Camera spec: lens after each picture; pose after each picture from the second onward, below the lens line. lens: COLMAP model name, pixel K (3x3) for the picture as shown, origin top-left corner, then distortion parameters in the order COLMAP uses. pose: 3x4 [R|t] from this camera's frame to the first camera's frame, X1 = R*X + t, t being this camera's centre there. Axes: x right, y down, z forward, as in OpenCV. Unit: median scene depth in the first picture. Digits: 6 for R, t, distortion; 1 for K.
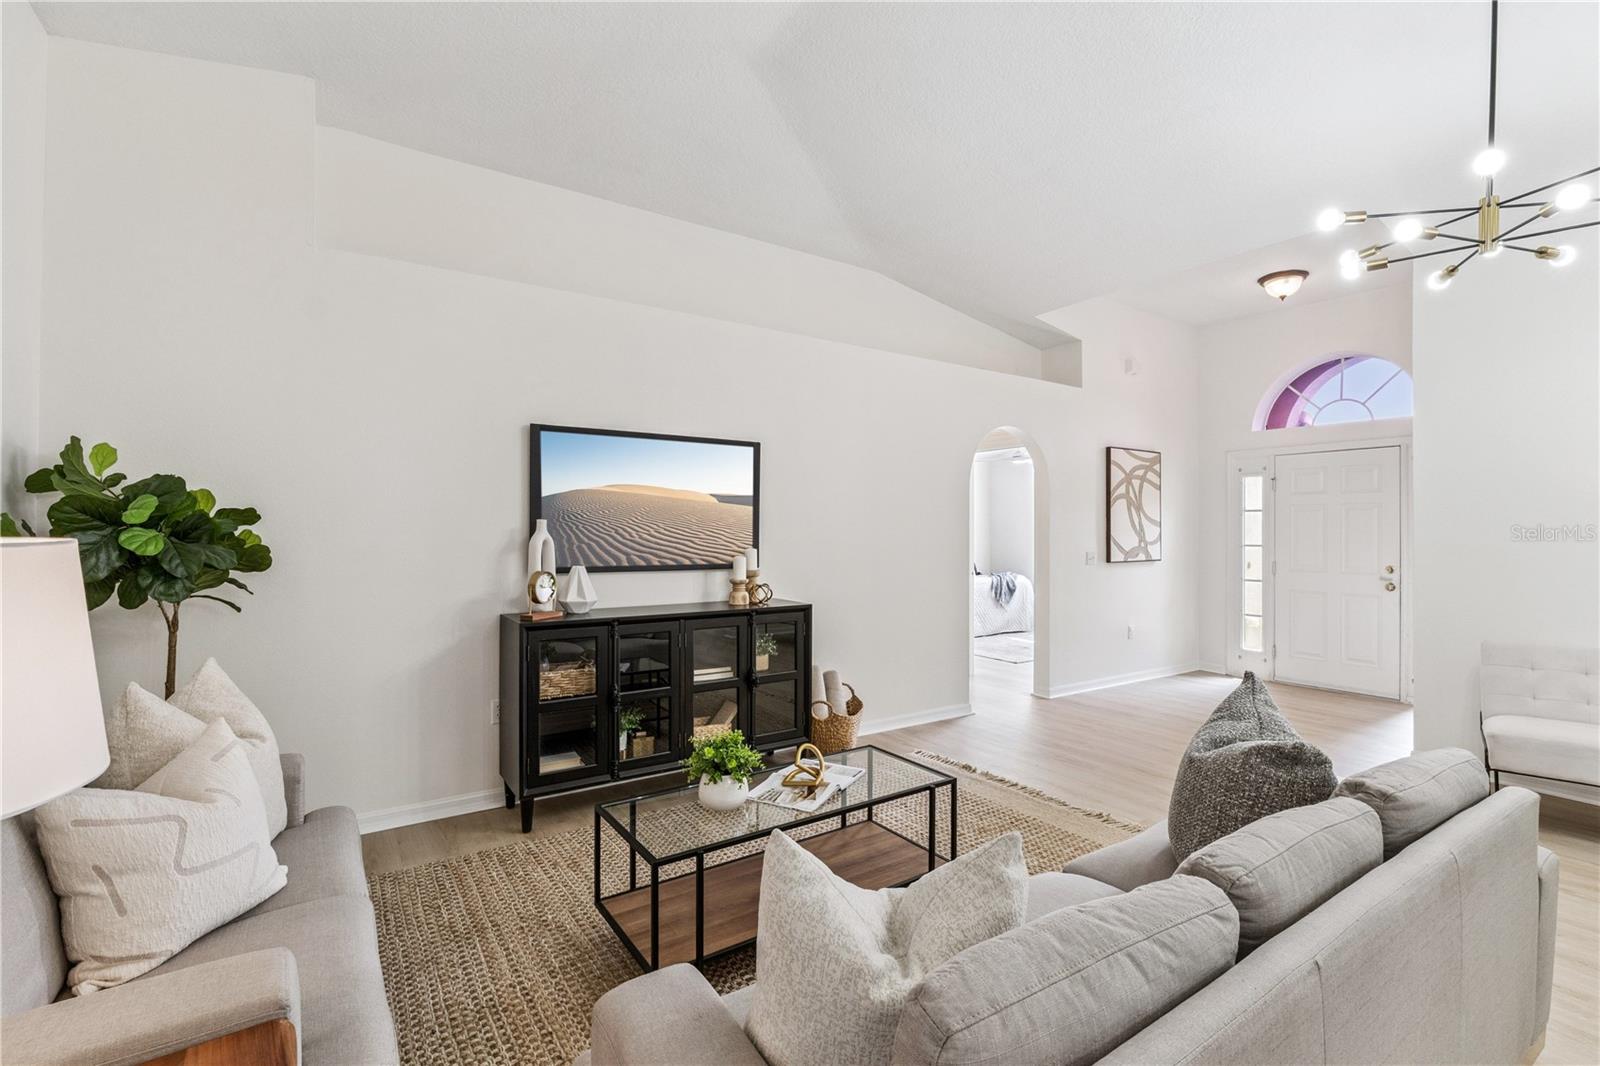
lens RADIAL K [[696.3, 0, 807.5], [0, 696.3, 536.7], [0, 0, 1]] dist [-0.002610, -0.000407]
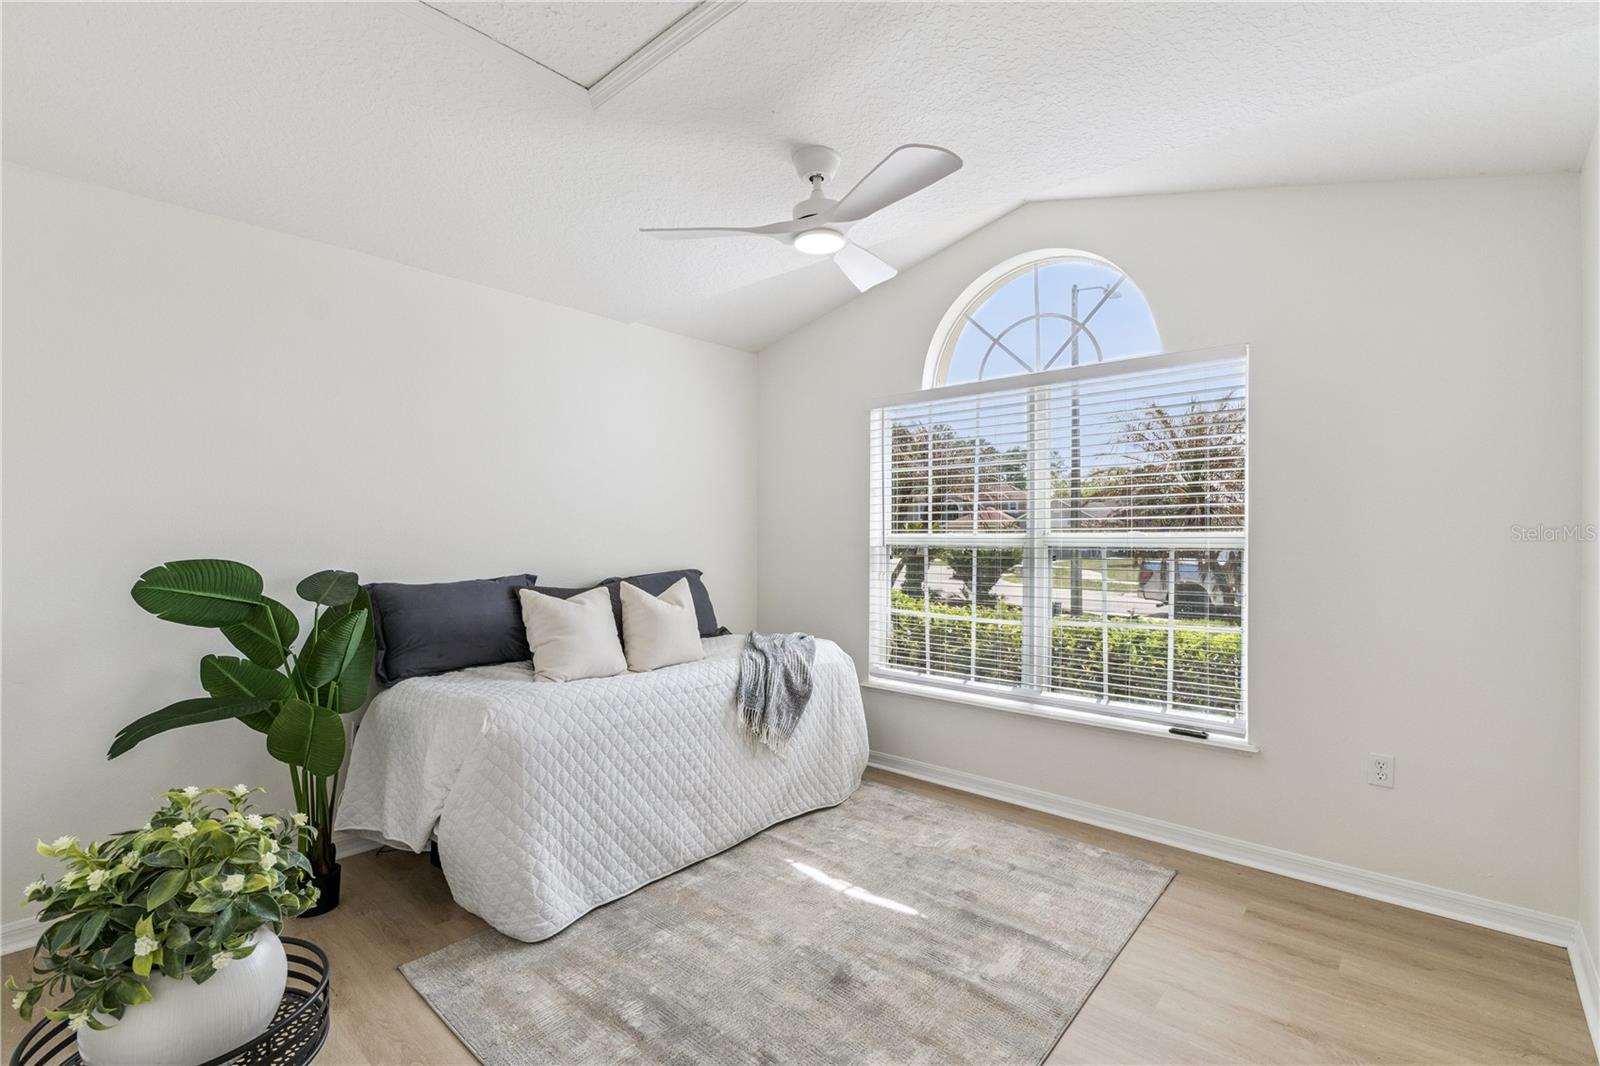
lens RADIAL K [[718.4, 0, 800.9], [0, 718.4, 532.5], [0, 0, 1]] dist [-0.004135, -0.000297]
pose [[0.967544, -0.001871, 0.252697, 0.209616], [0.001092, 0.999994, 0.003222, -0.000584], [-0.252702, -0.002842, 0.967540, 0.675261]]
